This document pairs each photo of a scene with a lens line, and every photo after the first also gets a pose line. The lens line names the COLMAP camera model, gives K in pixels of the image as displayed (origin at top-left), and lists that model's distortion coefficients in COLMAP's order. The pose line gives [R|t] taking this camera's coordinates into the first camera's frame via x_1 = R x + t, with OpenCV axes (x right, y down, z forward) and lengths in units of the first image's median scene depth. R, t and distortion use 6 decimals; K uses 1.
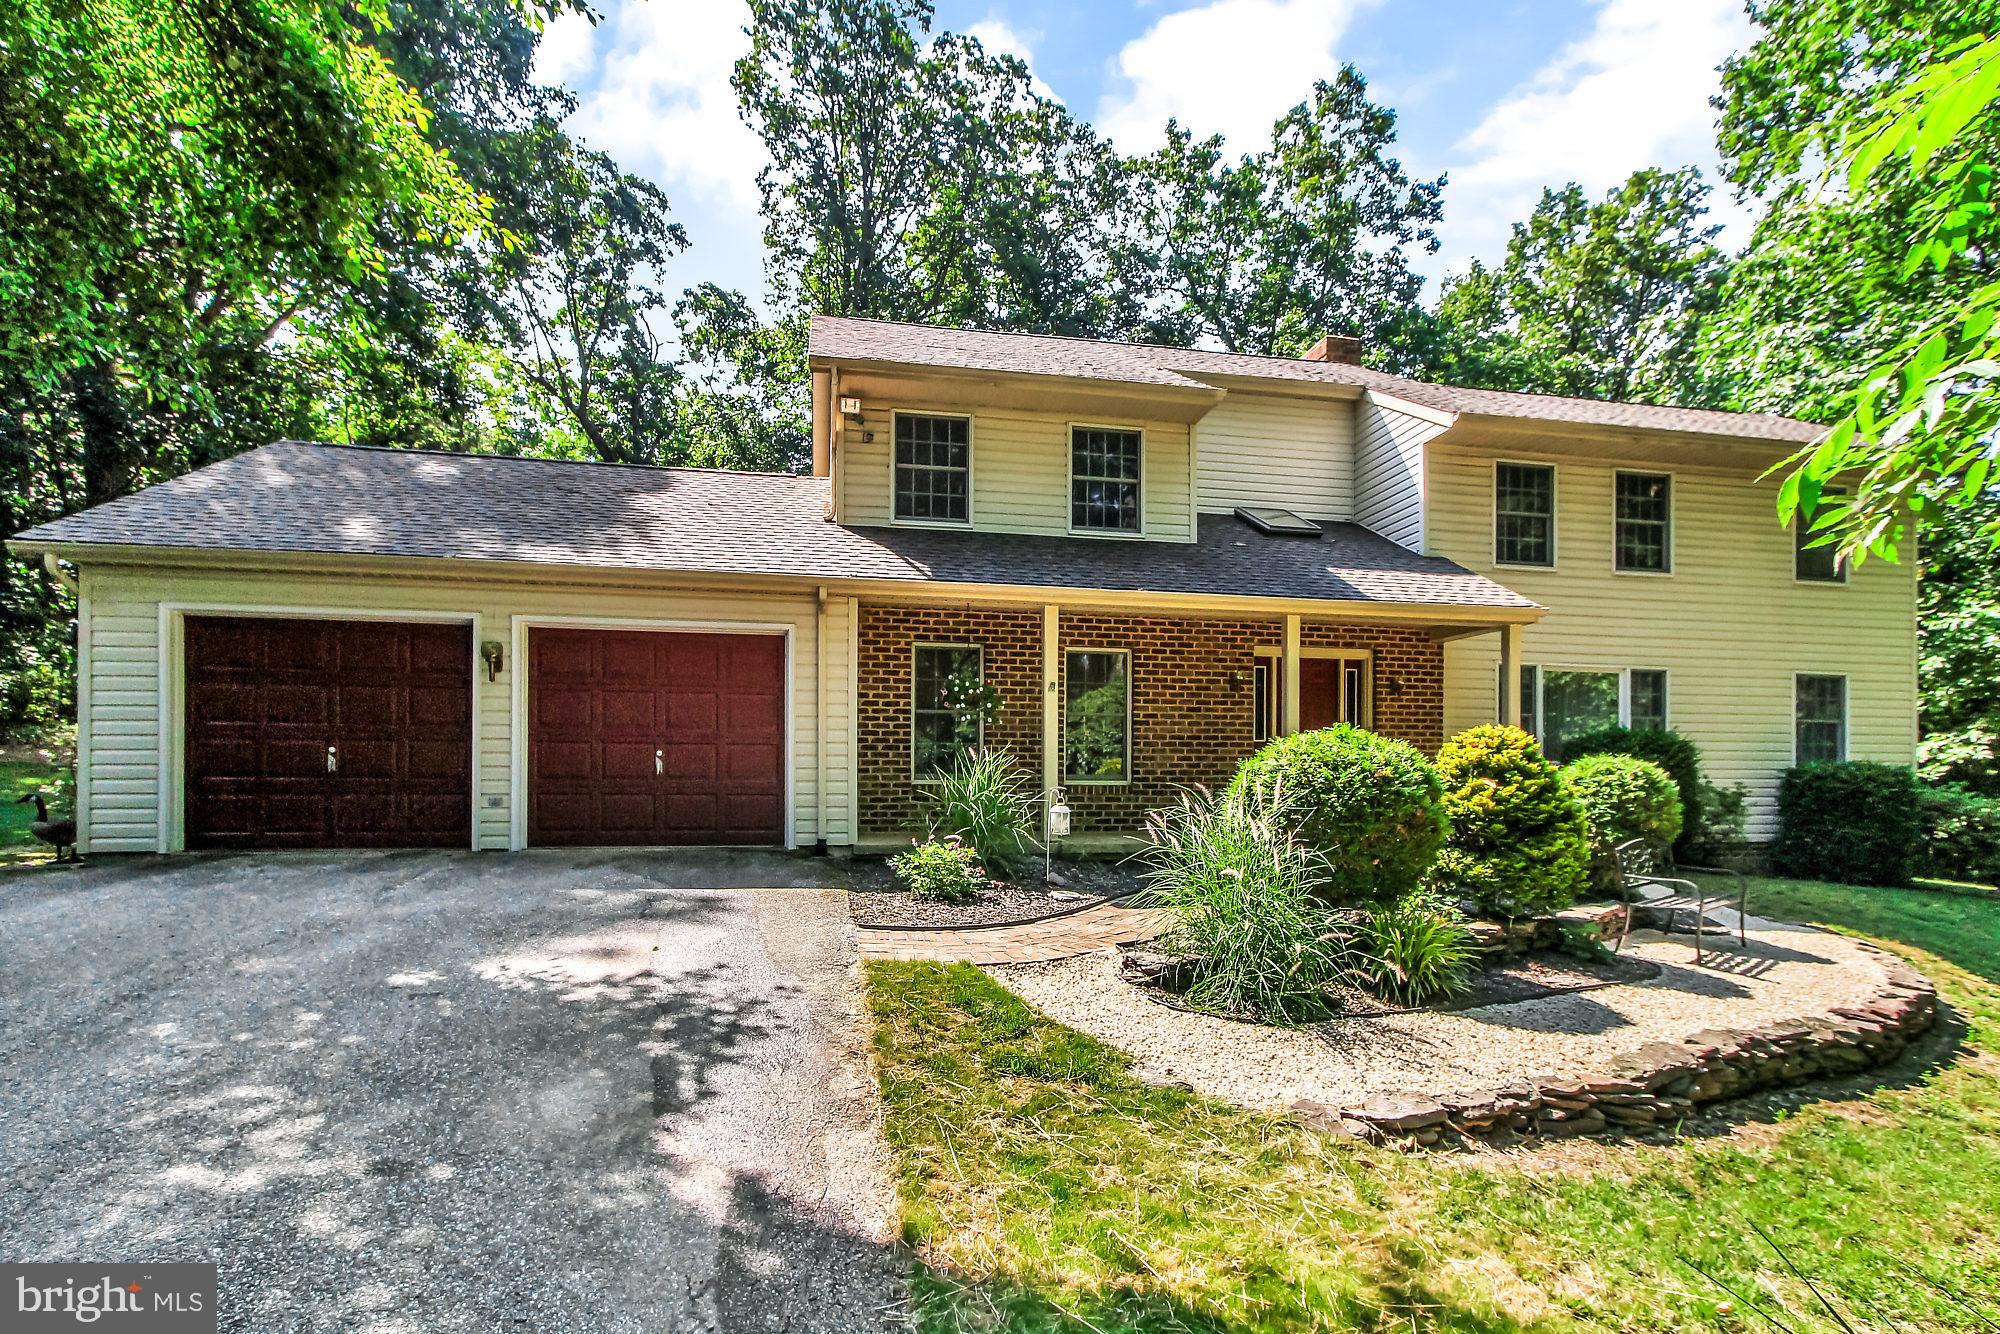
lens RADIAL K [[951.1, 0, 1002.5], [0, 951.1, 708.6], [0, 0, 1]] dist [0.002091, 0.000382]
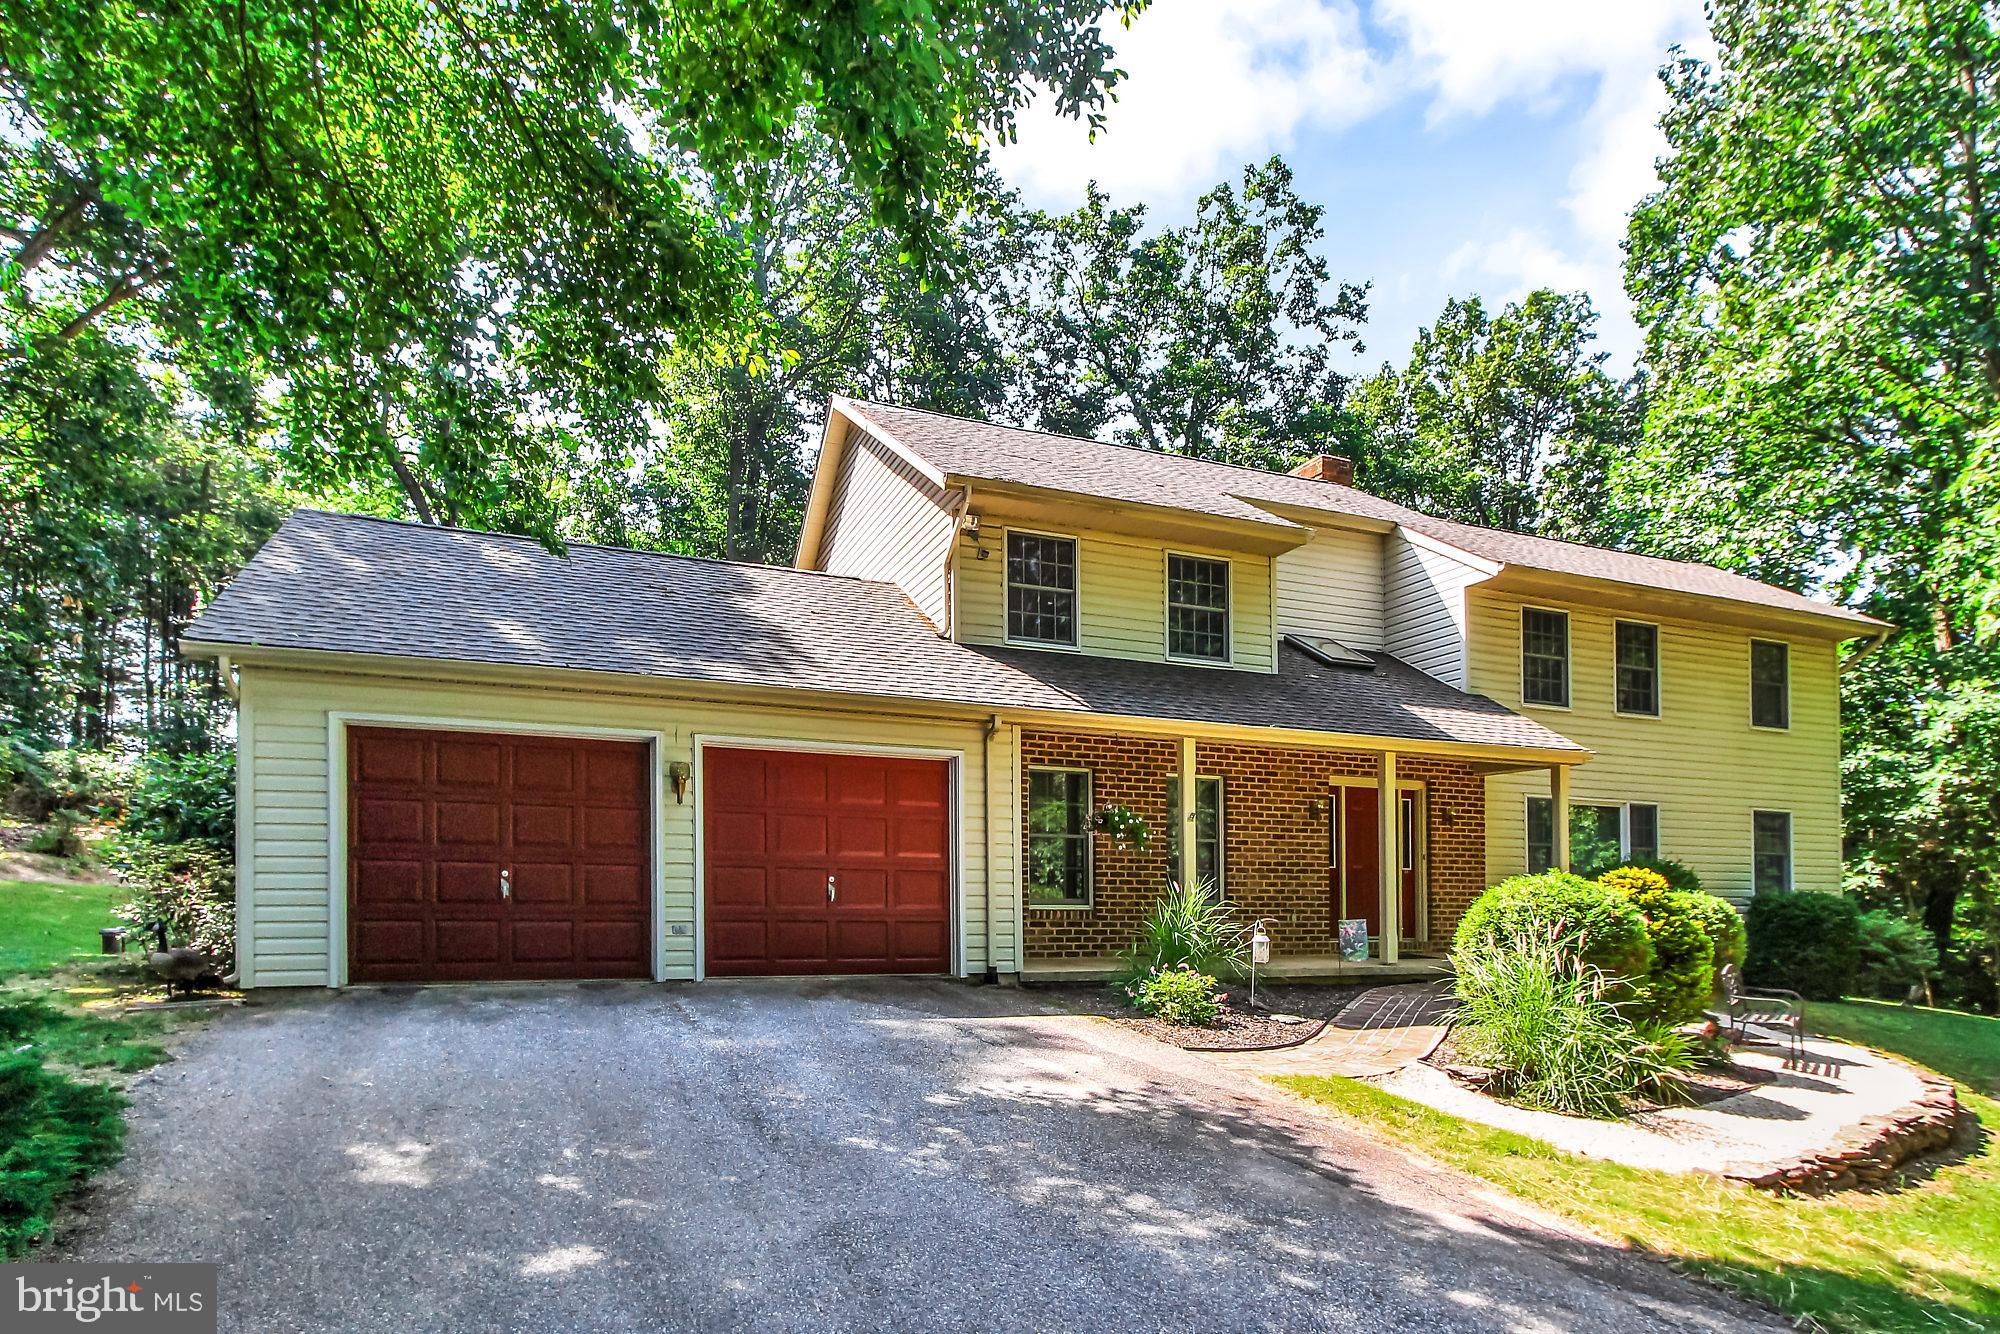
lens RADIAL K [[1088.0, 0, 1059.5], [0, 1088.0, 775.8], [0, 0, 1]] dist [0.001820, 0.001324]
pose [[0.980066, 0.029965, 0.196401, -0.250606], [-0.024134, 0.999196, -0.032021, -0.020496], [-0.197203, 0.026642, 0.980001, -0.099741]]
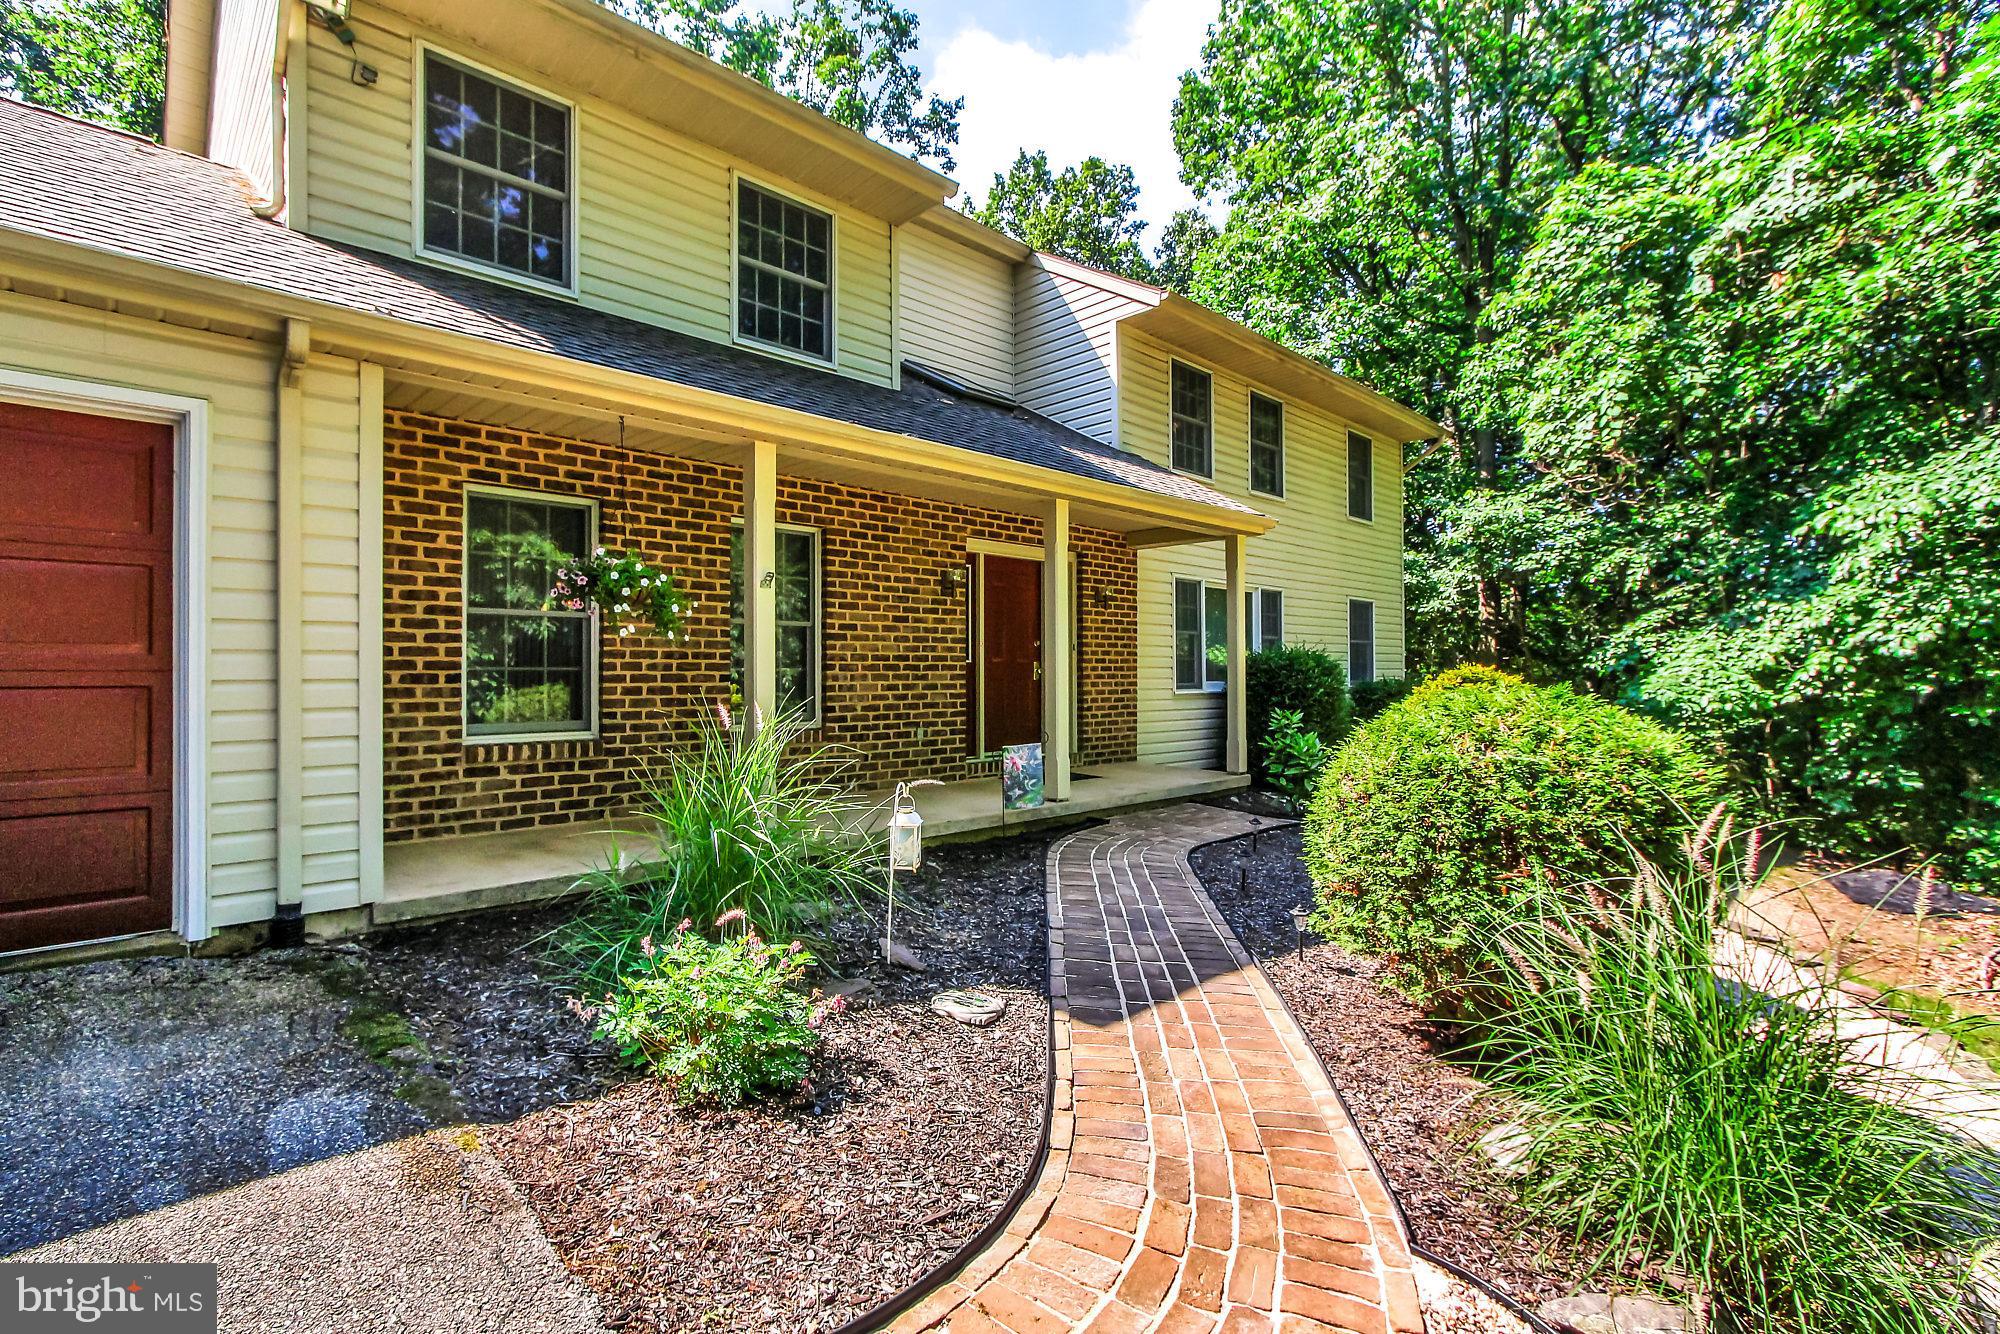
lens RADIAL K [[942.8, 0, 1028.1], [0, 942.8, 646.2], [0, 0, 1]] dist [-0.000442, -0.000012]
pose [[0.840596, 0.012318, 0.541522, -0.100622], [-0.035114, 0.998878, 0.031785, -0.004608], [-0.540523, -0.045733, 0.840085, 0.326830]]
